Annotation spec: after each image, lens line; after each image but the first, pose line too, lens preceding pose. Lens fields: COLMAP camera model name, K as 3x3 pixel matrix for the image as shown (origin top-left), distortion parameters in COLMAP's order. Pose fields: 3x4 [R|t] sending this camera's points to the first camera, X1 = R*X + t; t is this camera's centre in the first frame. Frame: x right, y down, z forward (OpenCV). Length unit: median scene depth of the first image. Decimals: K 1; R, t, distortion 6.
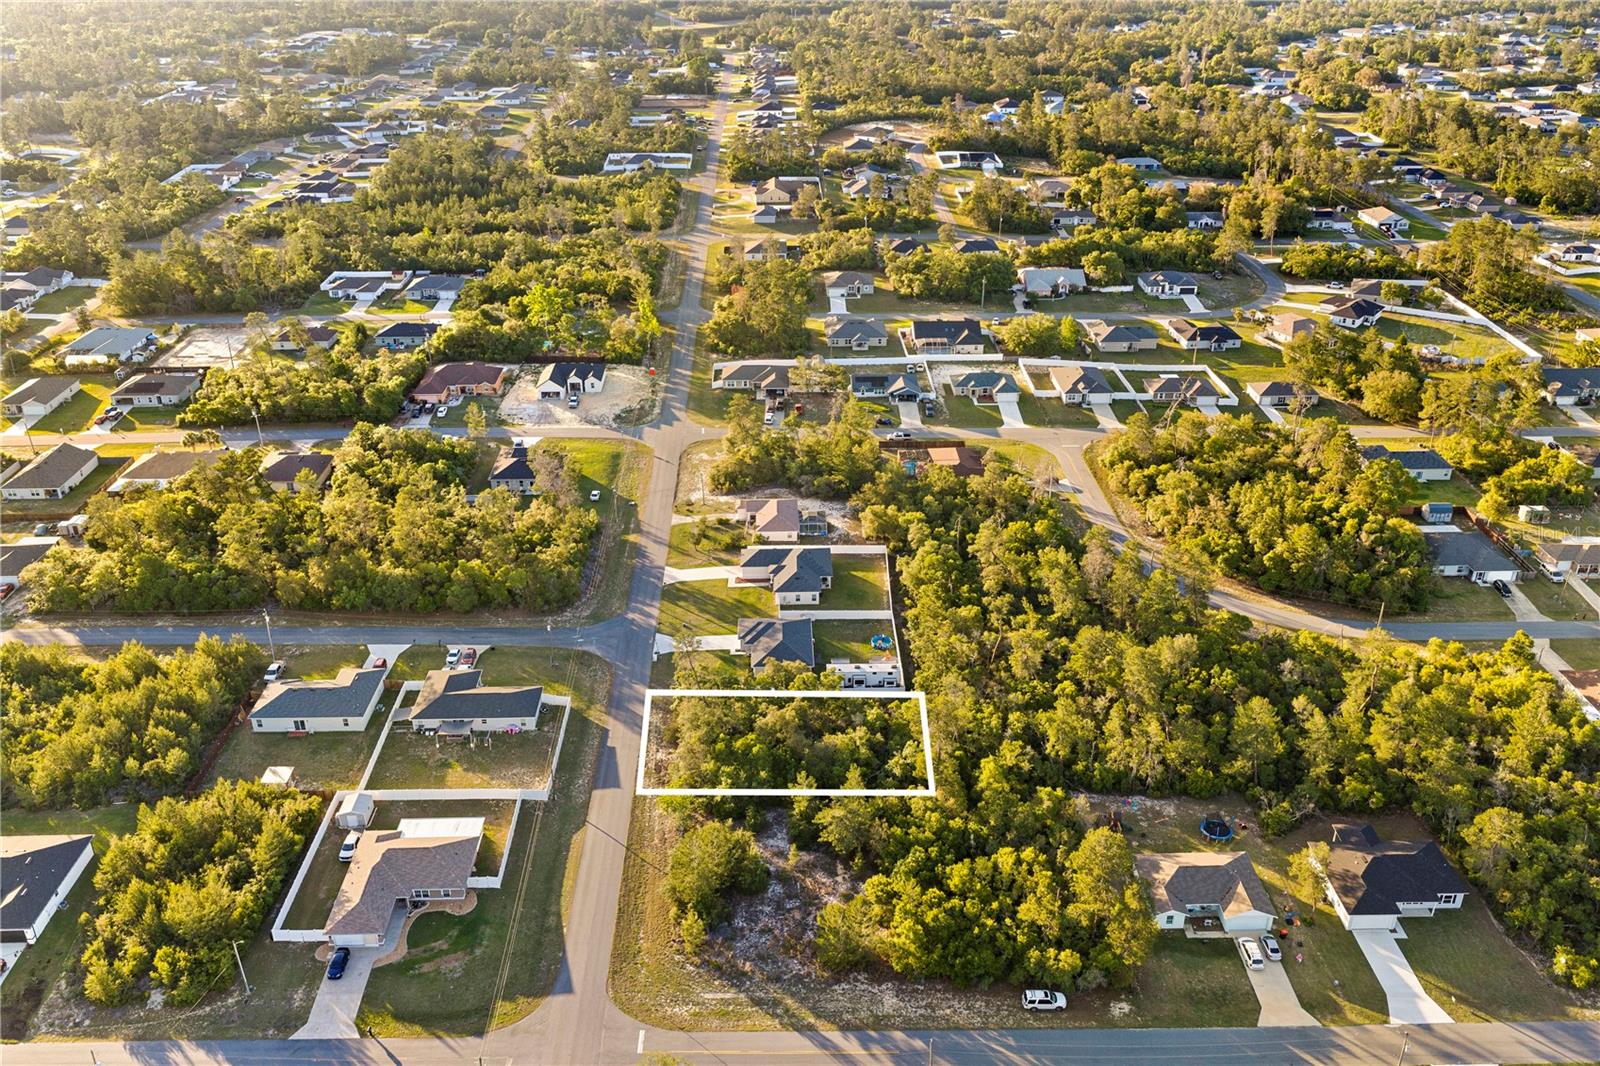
lens RADIAL K [[1325.8, 0, 801.6], [0, 1325.8, 529.4], [0, 0, 1]] dist [0.019787, -0.032158]
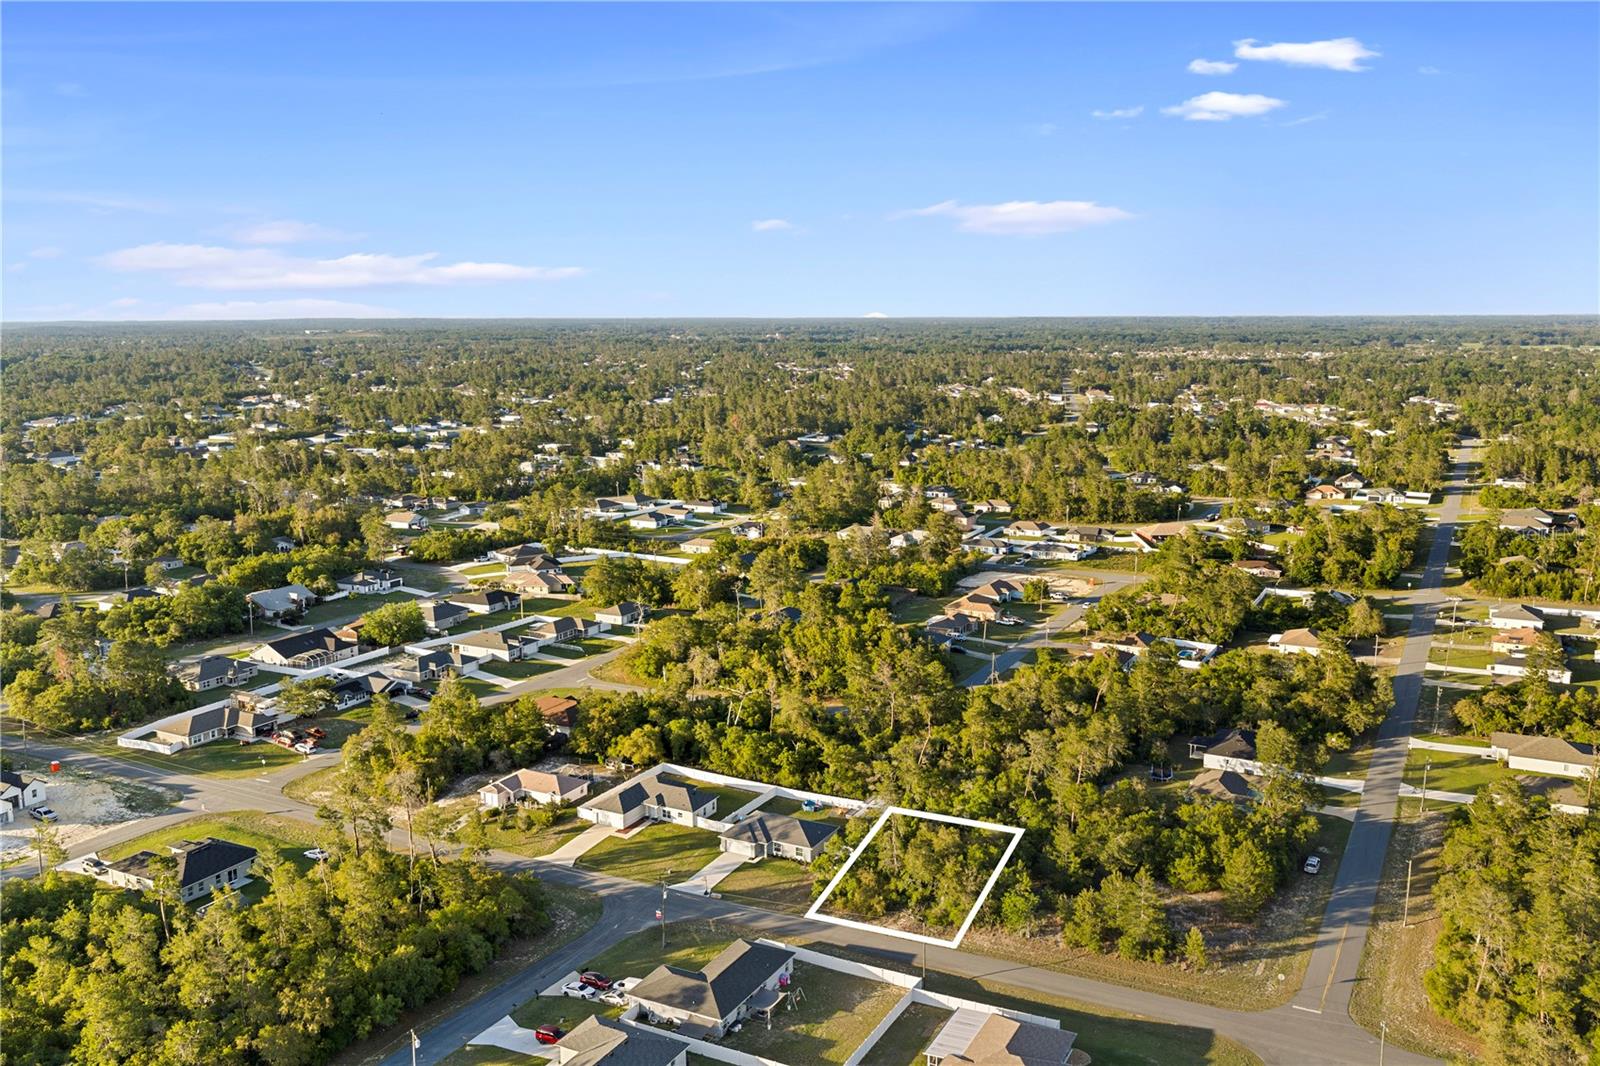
lens RADIAL K [[1325.8, 0, 801.6], [0, 1325.8, 529.4], [0, 0, 1]] dist [0.019787, -0.032158]
pose [[0.485379, -0.141173, 0.862831, -0.654827], [0.392554, 0.917000, -0.070793, -0.033655], [-0.781222, 0.373069, 0.500510, 0.340533]]
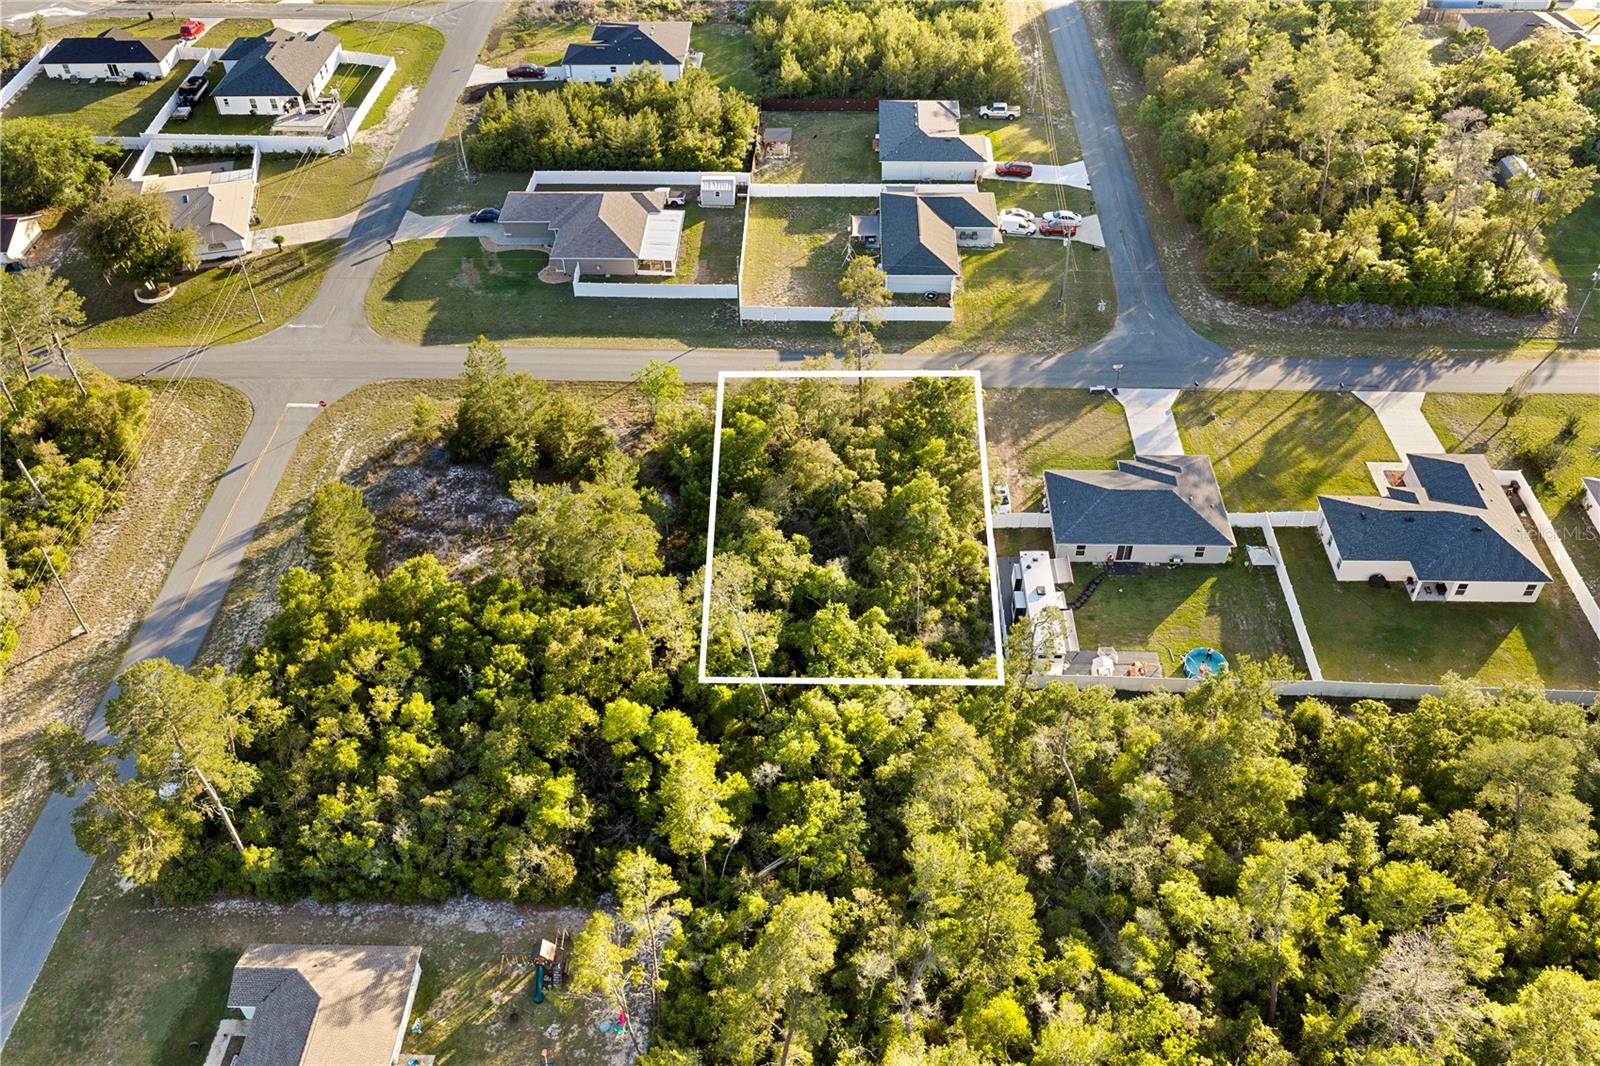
lens RADIAL K [[1325.8, 0, 801.6], [0, 1325.8, 529.4], [0, 0, 1]] dist [0.019787, -0.032158]
pose [[-0.055118, 0.675528, -0.735272, 0.319524], [-0.432293, 0.647651, 0.627432, -0.152669], [0.900047, 0.352436, 0.256329, 0.597314]]
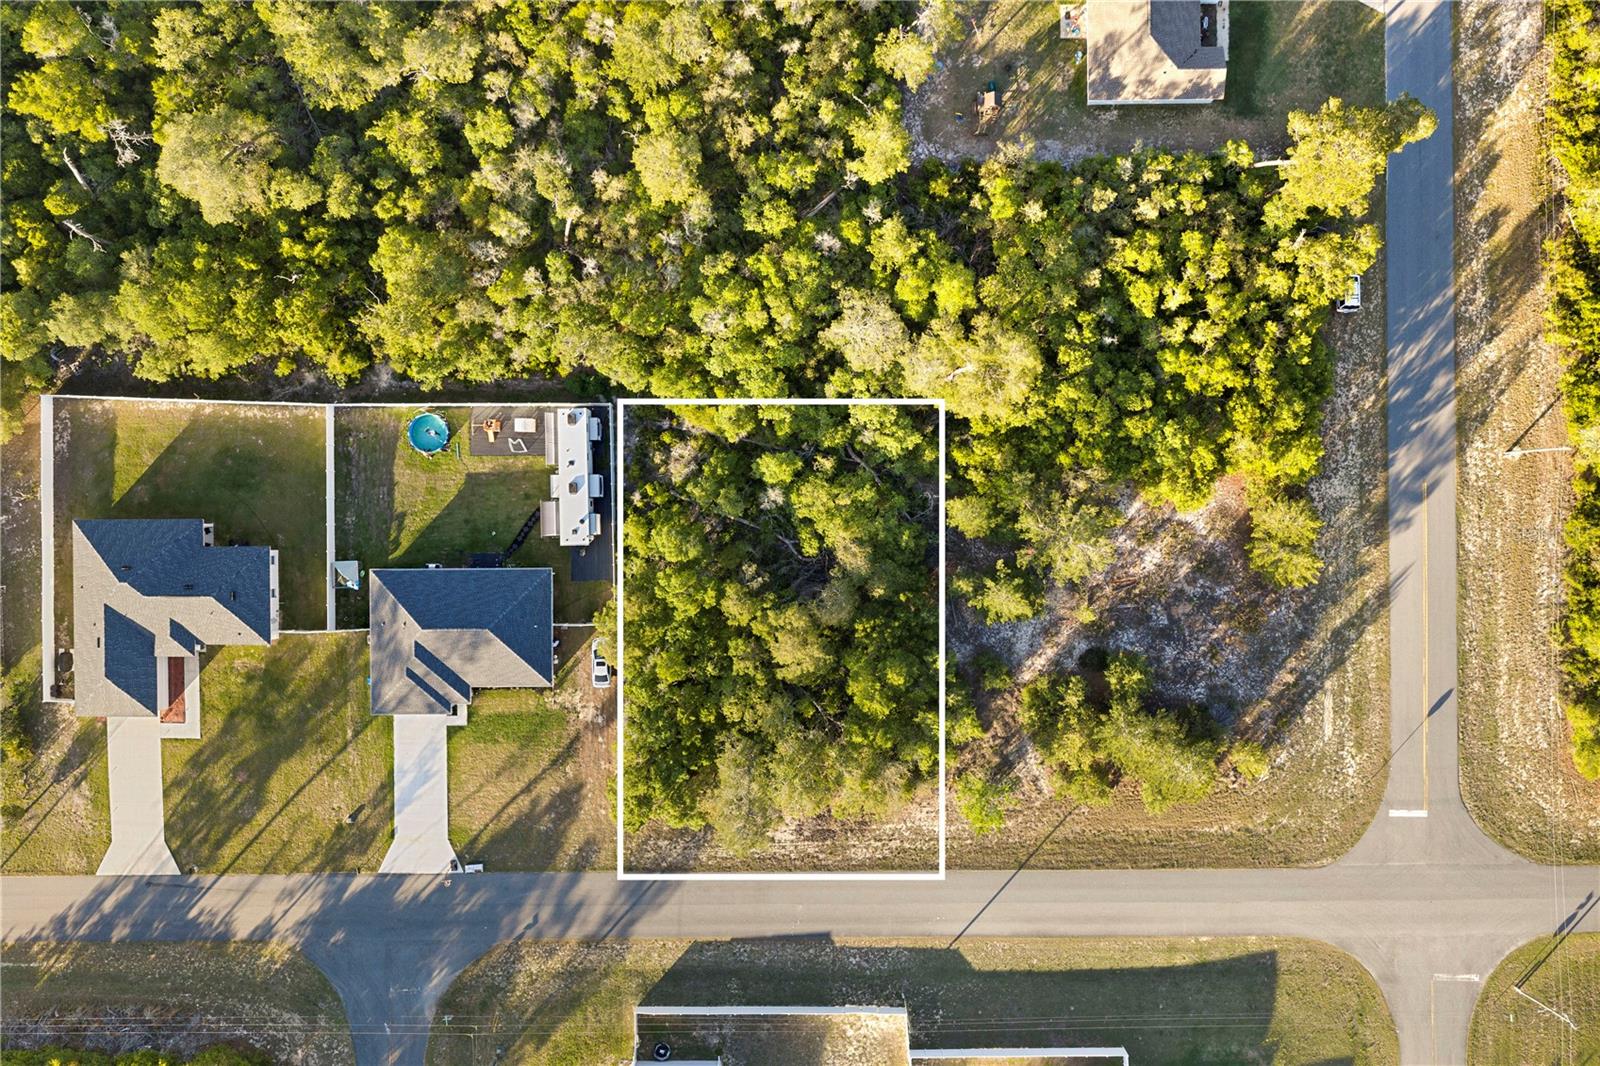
lens RADIAL K [[1325.8, 0, 801.6], [0, 1325.8, 529.4], [0, 0, 1]] dist [0.019787, -0.032158]
pose [[0.018349, -0.999832, -0.000419, 0.021163], [0.451427, 0.007911, 0.892273, -0.254621], [-0.892119, -0.016562, 0.451496, 0.523132]]
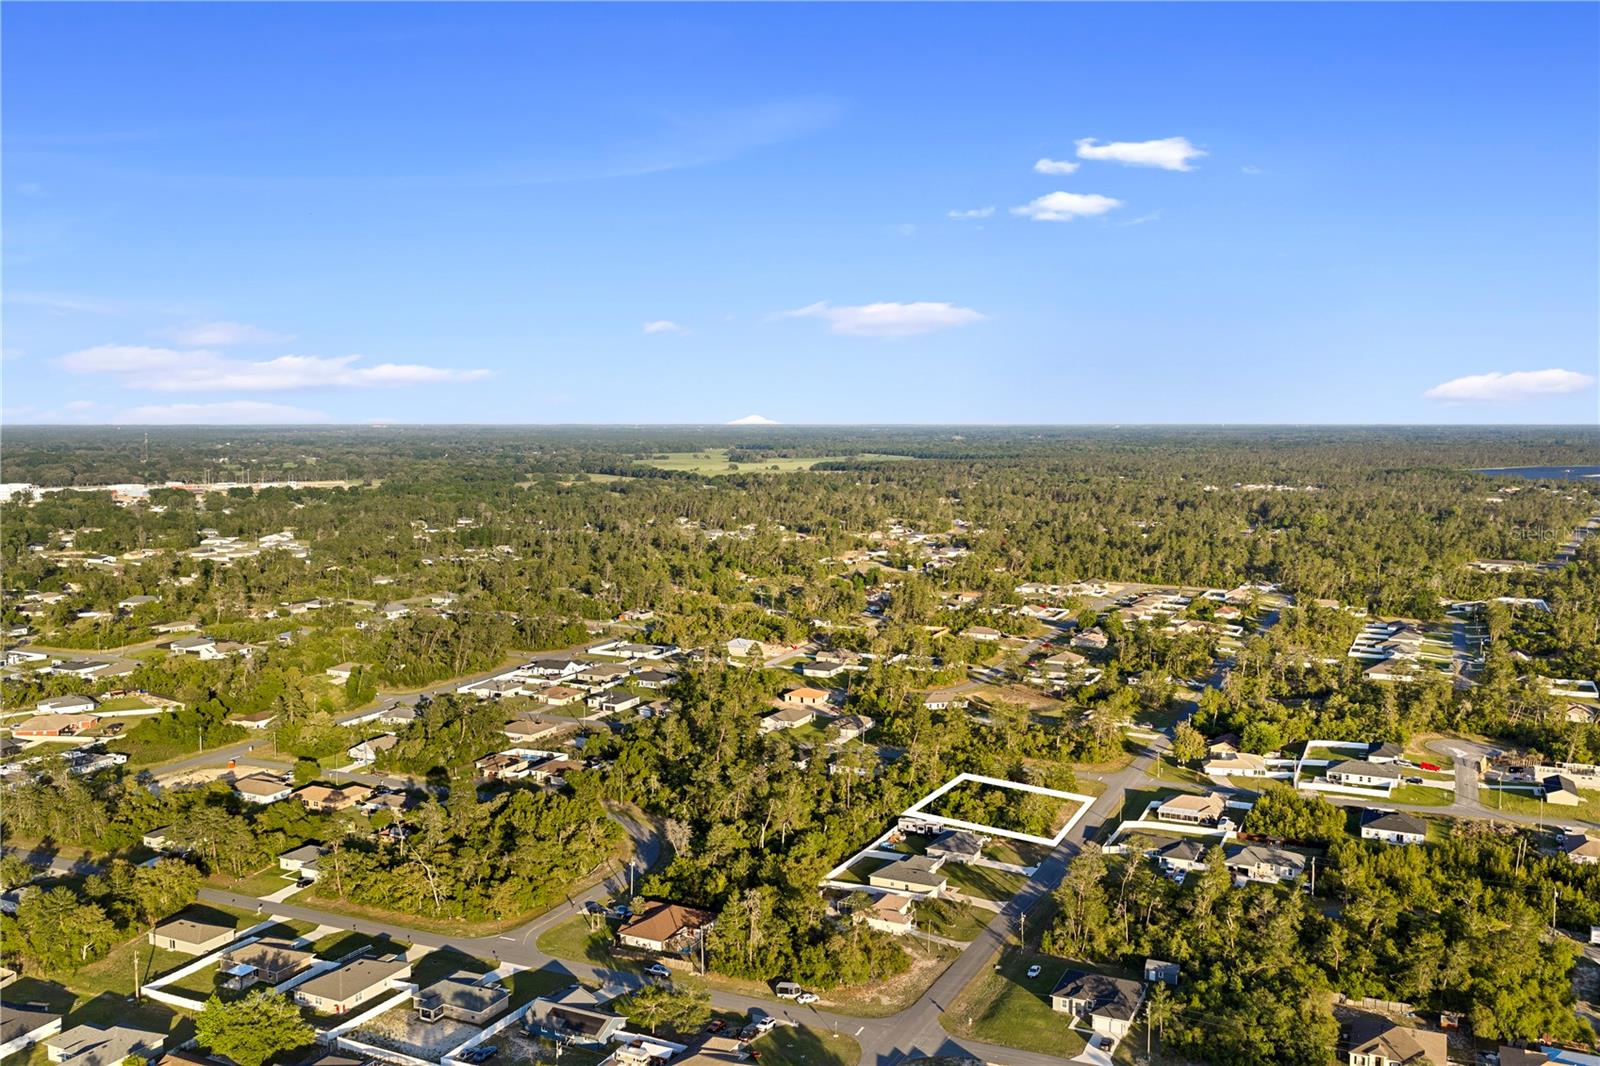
lens RADIAL K [[1325.8, 0, 801.6], [0, 1325.8, 529.4], [0, 0, 1]] dist [0.019787, -0.032158]
pose [[-0.887035, -0.035924, 0.460302, -0.434921], [0.208082, 0.858871, 0.468020, -0.772445], [-0.412153, 0.510931, -0.754374, 1.631332]]
